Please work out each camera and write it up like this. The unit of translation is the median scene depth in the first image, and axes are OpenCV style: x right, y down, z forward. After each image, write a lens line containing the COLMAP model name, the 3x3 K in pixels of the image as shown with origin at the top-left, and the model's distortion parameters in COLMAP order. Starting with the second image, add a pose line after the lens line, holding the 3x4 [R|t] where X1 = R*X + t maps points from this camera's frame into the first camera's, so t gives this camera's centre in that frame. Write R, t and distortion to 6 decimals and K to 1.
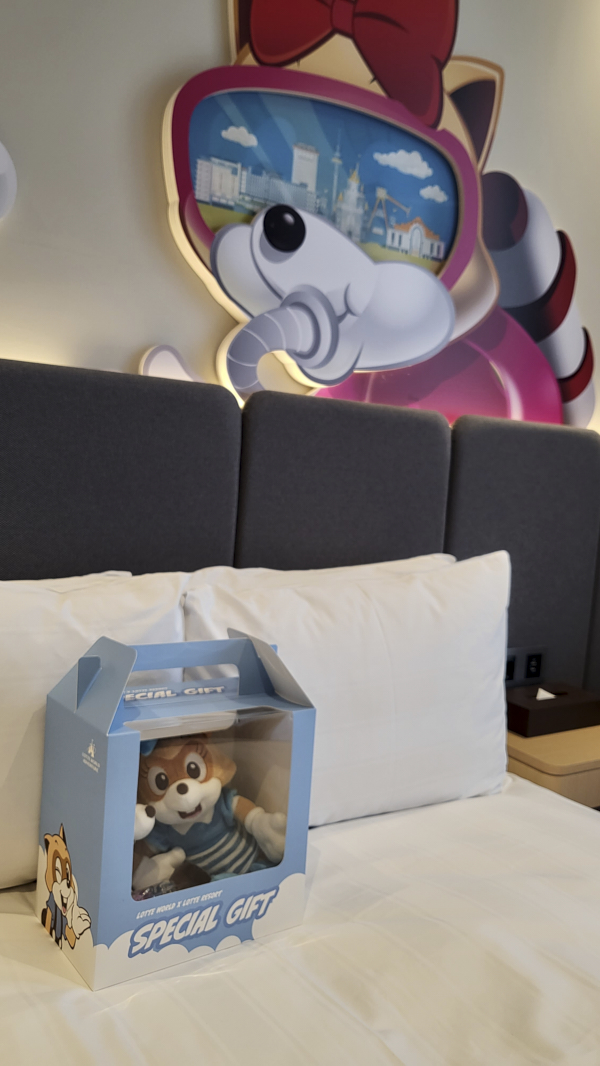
lens RADIAL K [[818.5, 0, 303.2], [0, 818.5, 540.1], [0, 0, 1]] dist [-0.012243, 0.021090]
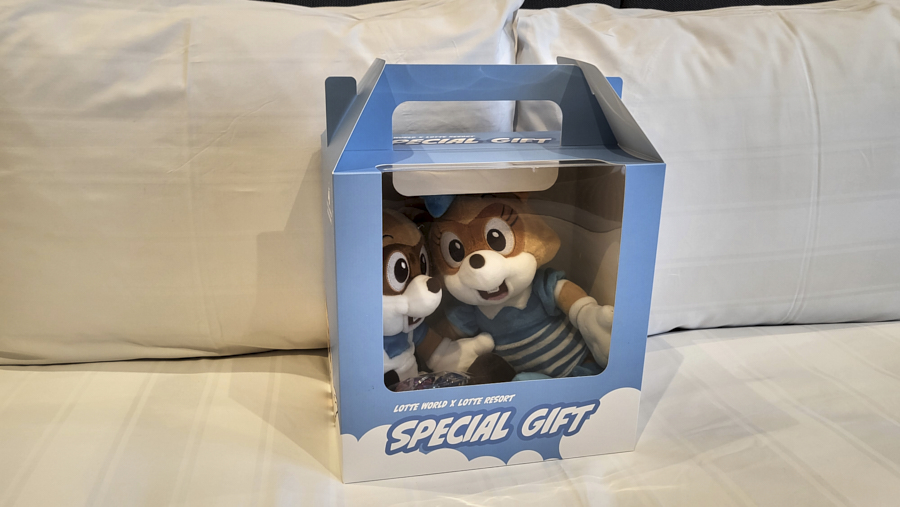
lens RADIAL K [[691.0, 0, 453.7], [0, 691.0, 236.5], [0, 0, 1]] dist [-0.012243, 0.021090]
pose [[0.905877, 0.074535, -0.416931, 0.095805], [0.023847, 0.973856, 0.225909, 0.128148], [0.422869, -0.214588, 0.880417, 0.405246]]
